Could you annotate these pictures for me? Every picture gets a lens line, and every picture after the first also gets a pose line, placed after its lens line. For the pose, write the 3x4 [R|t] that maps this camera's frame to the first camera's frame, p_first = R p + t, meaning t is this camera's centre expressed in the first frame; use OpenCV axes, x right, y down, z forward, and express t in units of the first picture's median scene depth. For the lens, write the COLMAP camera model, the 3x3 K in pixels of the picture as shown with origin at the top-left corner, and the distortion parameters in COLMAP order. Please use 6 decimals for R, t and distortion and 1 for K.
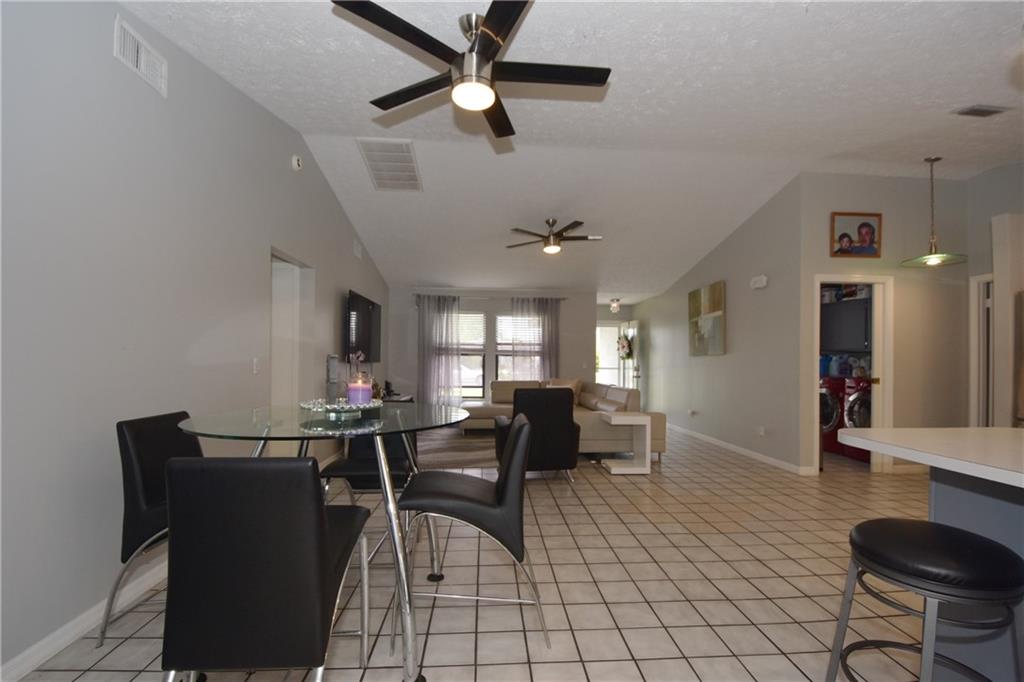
lens RADIAL K [[449.7, 0, 515.7], [0, 449.7, 356.5], [0, 0, 1]] dist [0.016582, -0.023101]
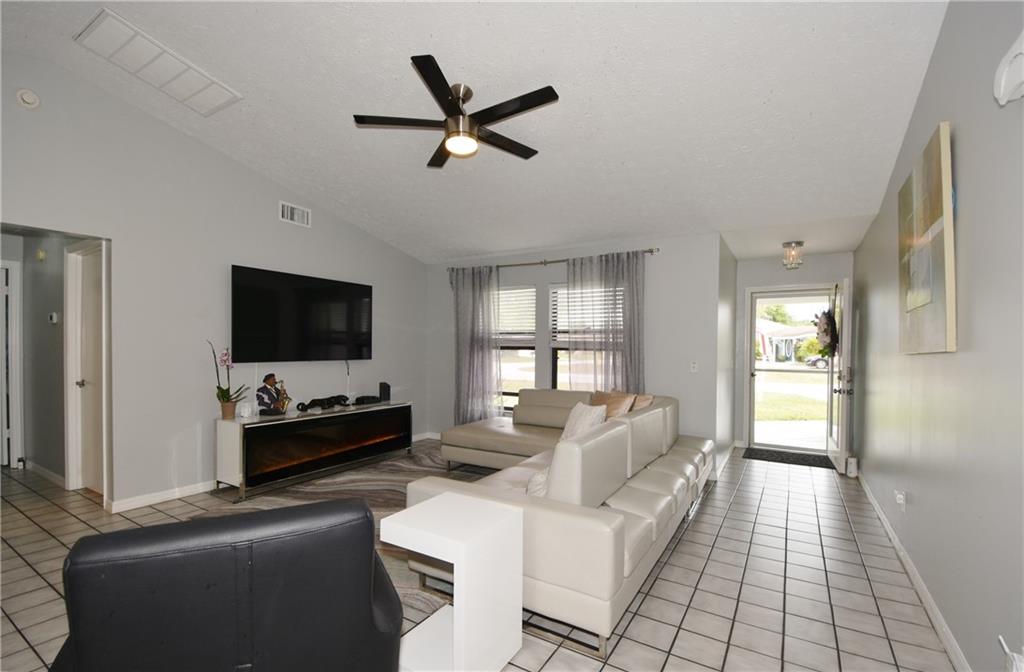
lens RADIAL K [[455.5, 0, 516.7], [0, 455.5, 350.3], [0, 0, 1]] dist [0.019065, -0.025211]
pose [[0.817845, 0.003678, -0.575426, 0.304856], [0.003947, 0.999920, 0.012002, -0.009222], [0.575425, -0.012087, 0.817765, 0.426828]]
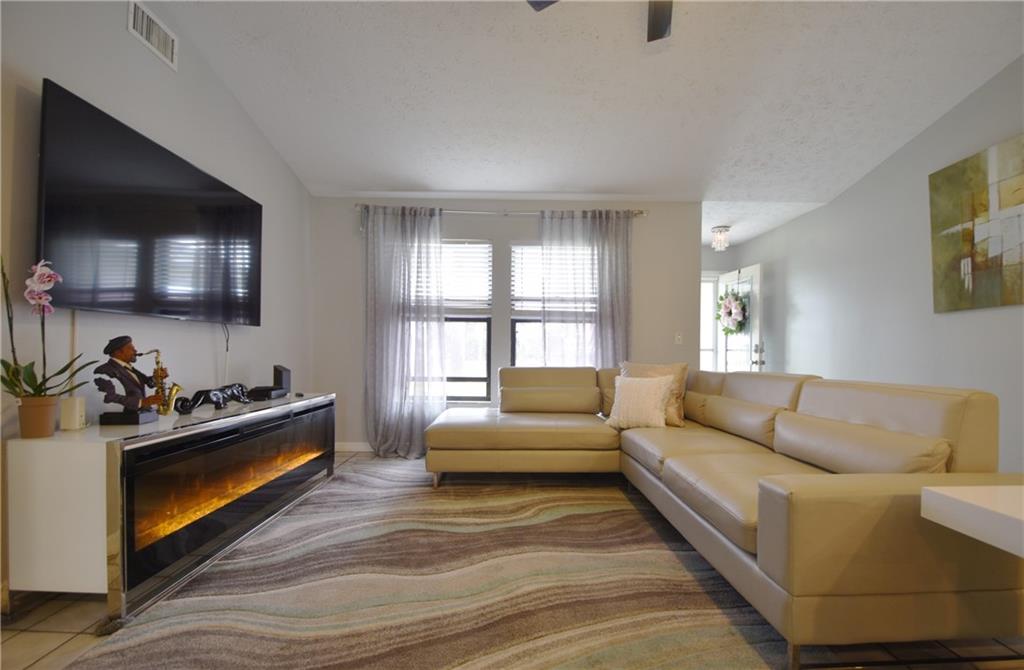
lens RADIAL K [[455.5, 0, 516.7], [0, 455.5, 349.3], [0, 0, 1]] dist [0.019065, -0.025211]
pose [[0.998304, 0.000617, -0.058208, -0.005998], [-0.000359, 0.999990, 0.004445, 0.029316], [0.058211, -0.004416, 0.998295, 0.461153]]
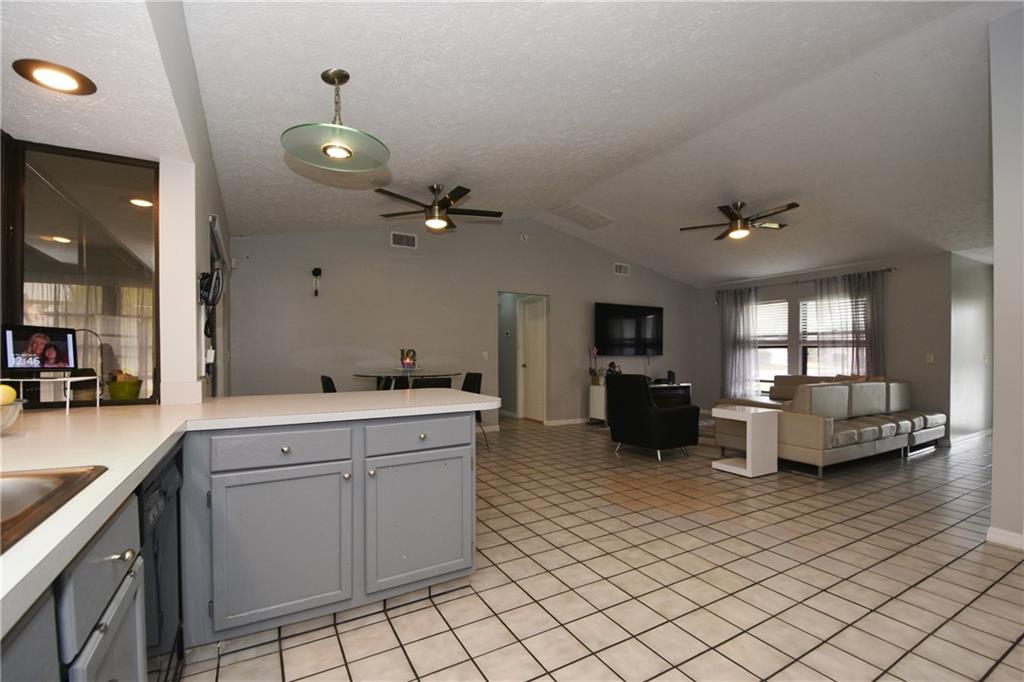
lens RADIAL K [[449.7, 0, 515.7], [0, 449.7, 356.5], [0, 0, 1]] dist [0.016582, -0.023101]
pose [[0.431203, -0.004063, -0.902246, 0.517480], [0.010318, 0.999947, 0.000429, 0.009935], [0.902196, -0.009495, 0.431222, 0.115080]]
